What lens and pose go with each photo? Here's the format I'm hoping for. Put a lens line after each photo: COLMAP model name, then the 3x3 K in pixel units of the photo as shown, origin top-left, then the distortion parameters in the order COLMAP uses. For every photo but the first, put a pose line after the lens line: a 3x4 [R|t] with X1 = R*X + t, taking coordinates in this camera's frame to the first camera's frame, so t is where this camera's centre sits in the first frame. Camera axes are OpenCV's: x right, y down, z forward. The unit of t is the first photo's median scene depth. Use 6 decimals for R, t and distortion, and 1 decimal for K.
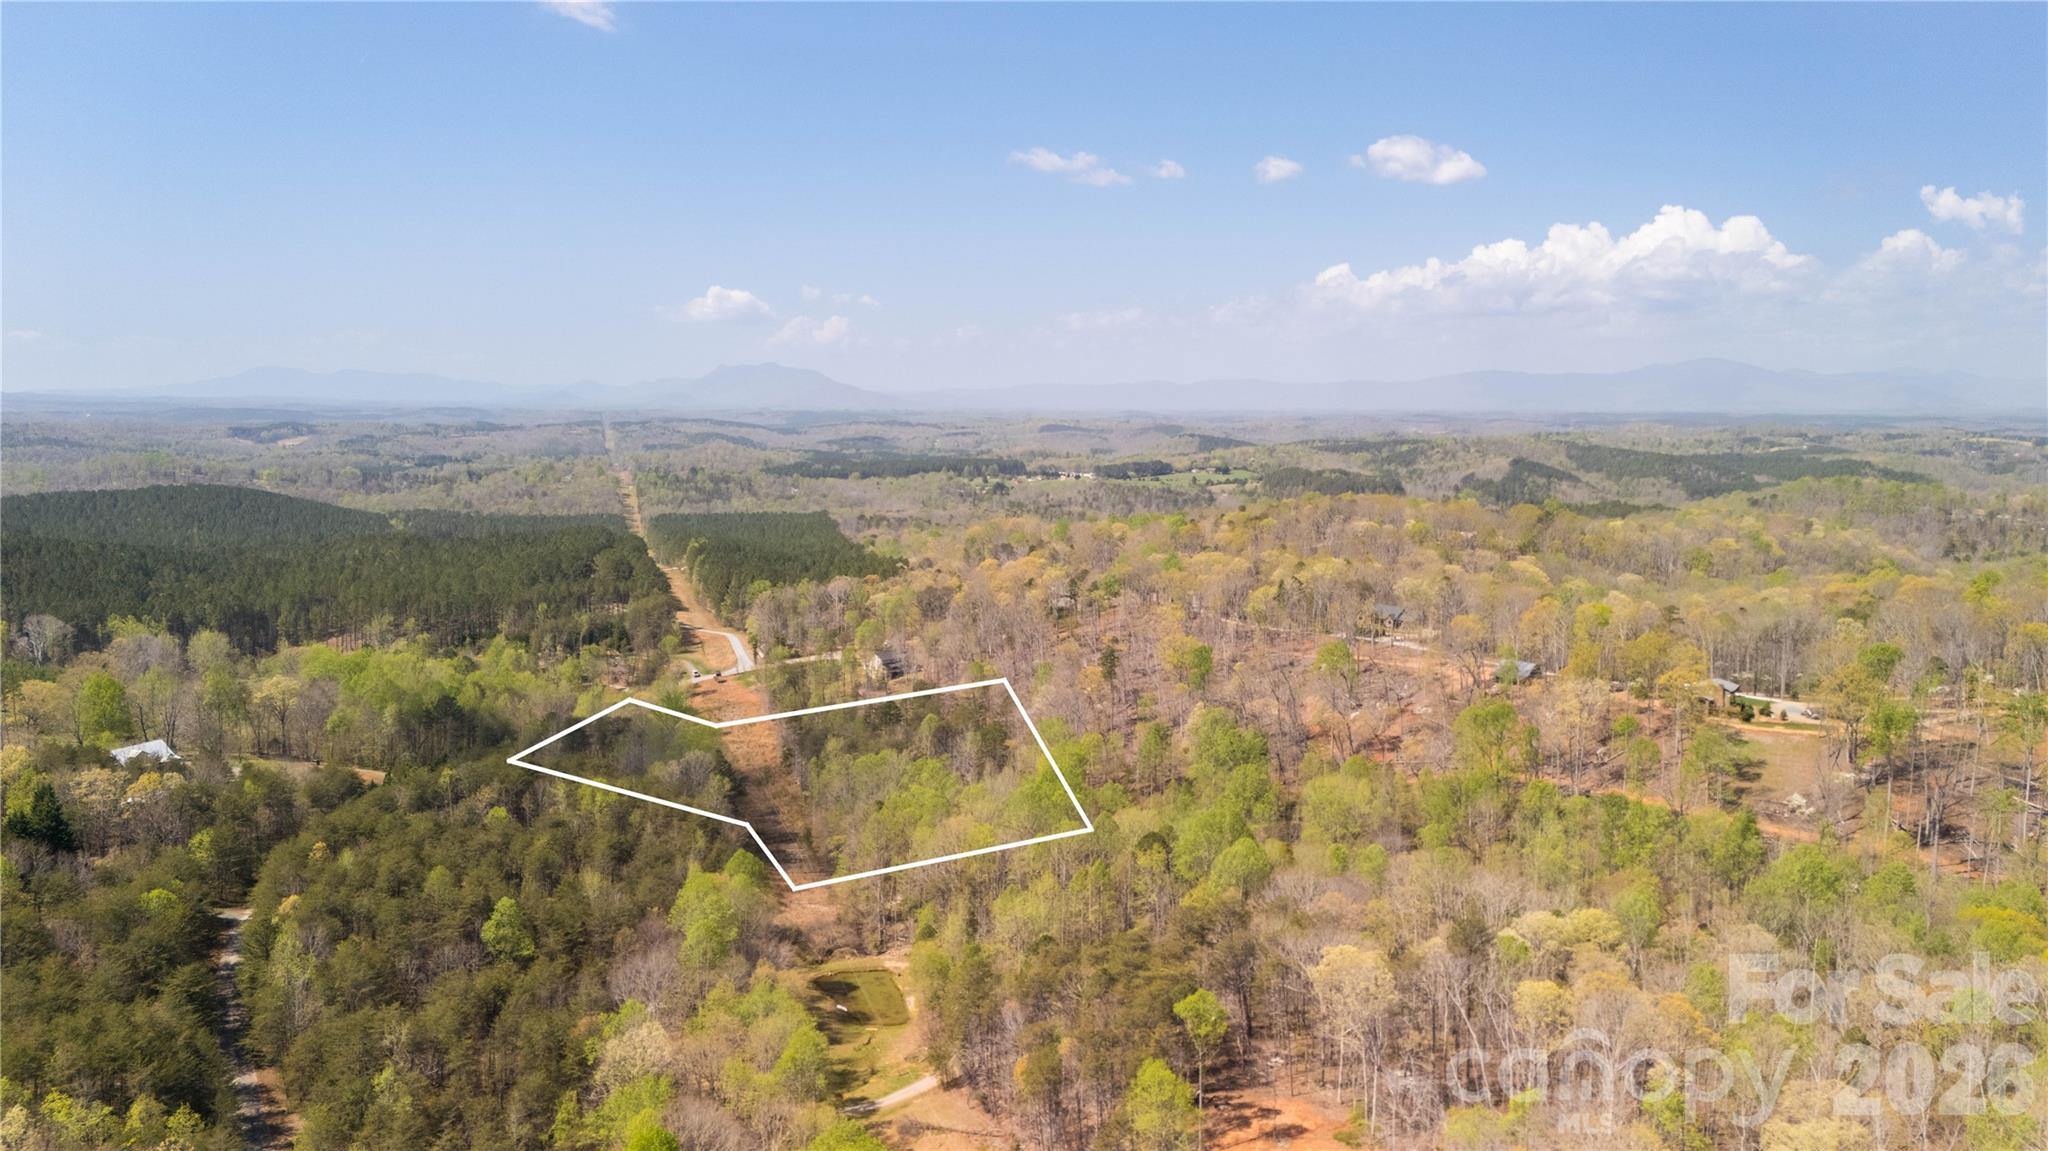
lens RADIAL K [[1685.8, 0, 1024.0], [0, 1685.8, 575.5], [0, 0, 1]] dist [0.186991, -0.292365]
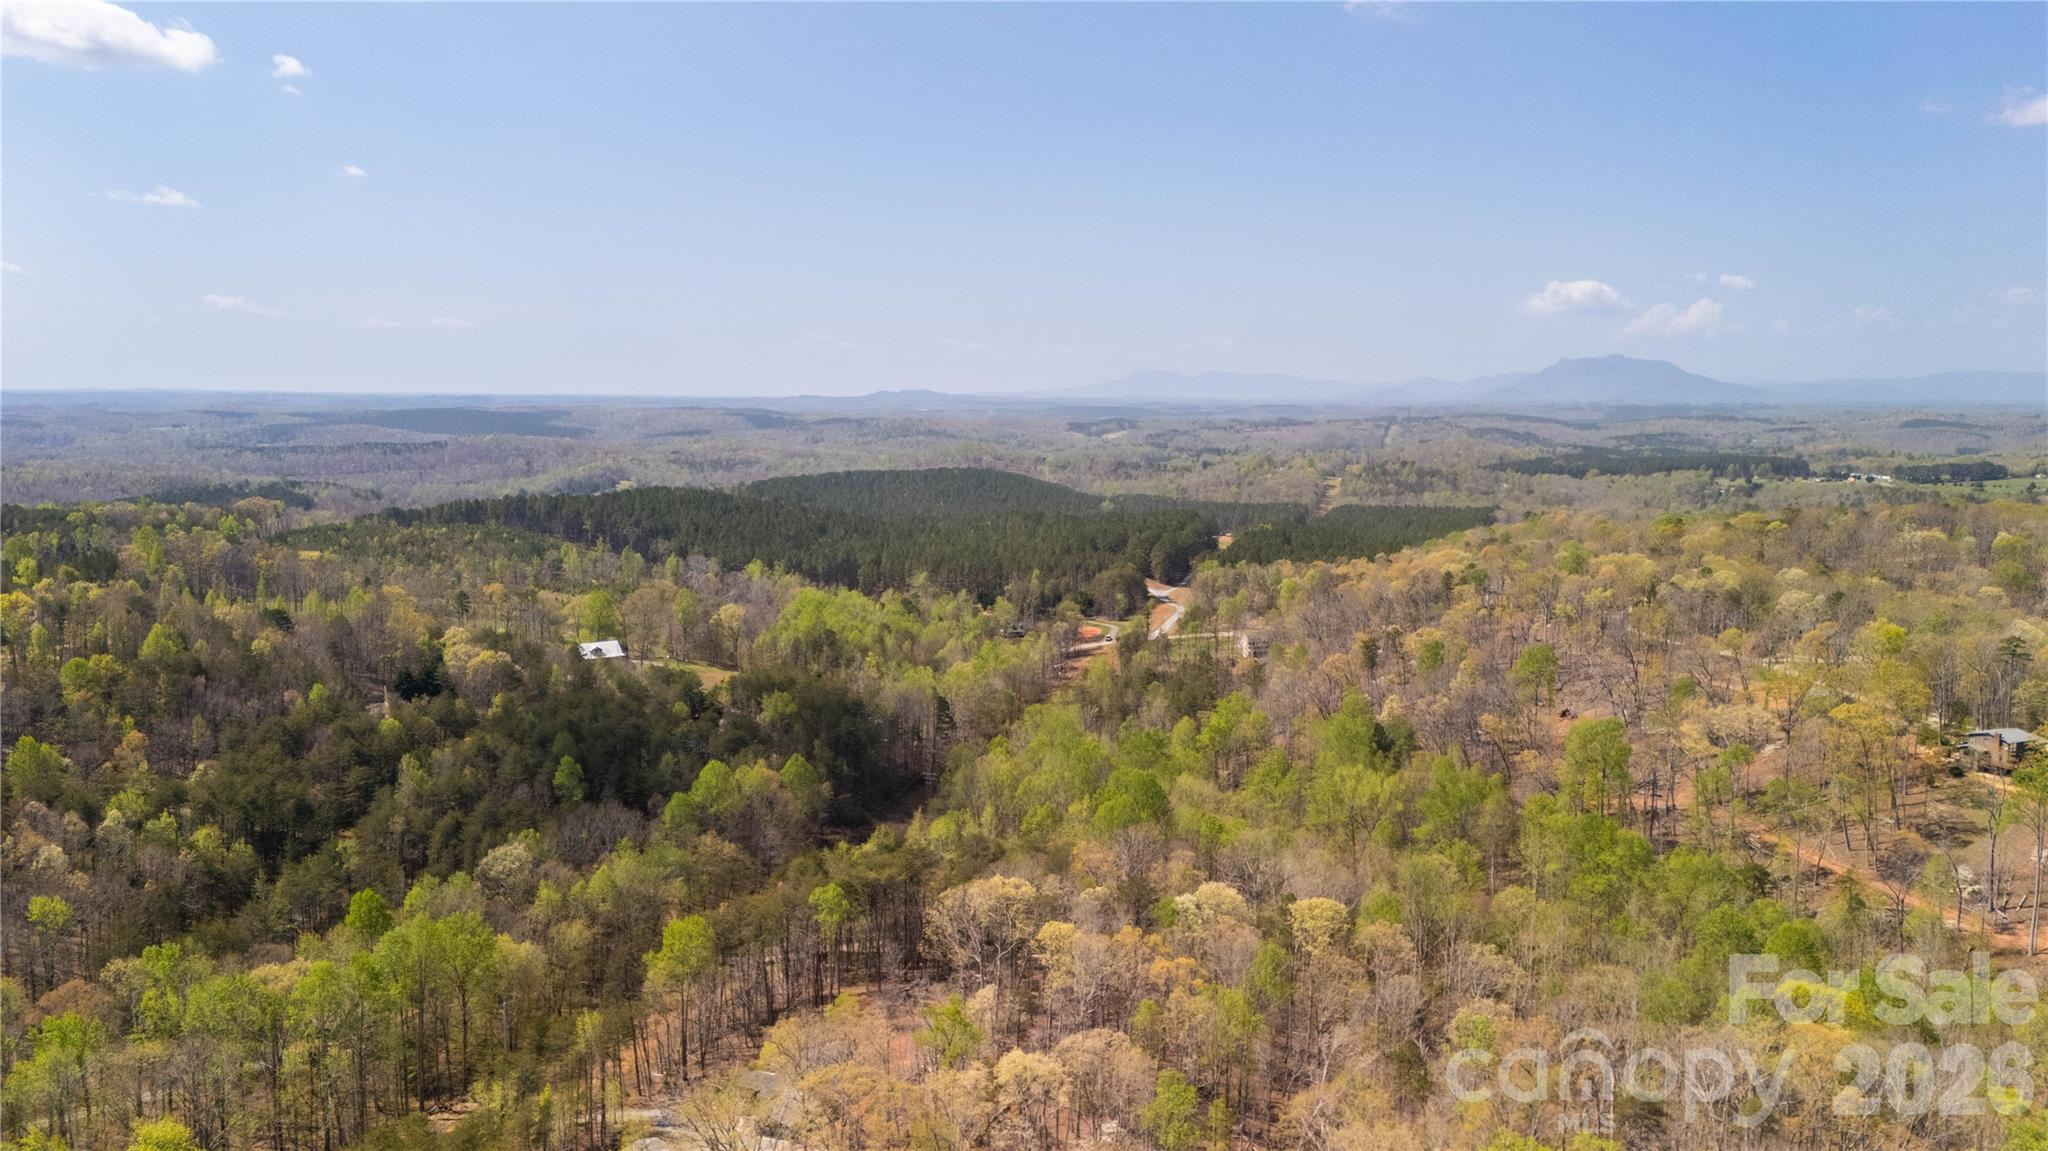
lens RADIAL K [[1685.8, 0, 1024.0], [0, 1685.8, 575.5], [0, 0, 1]] dist [0.186991, -0.292365]
pose [[0.817462, 0.059114, -0.572942, 0.185483], [-0.058926, 0.998083, 0.018904, -0.001303], [0.572961, 0.018308, 0.819378, 0.037945]]
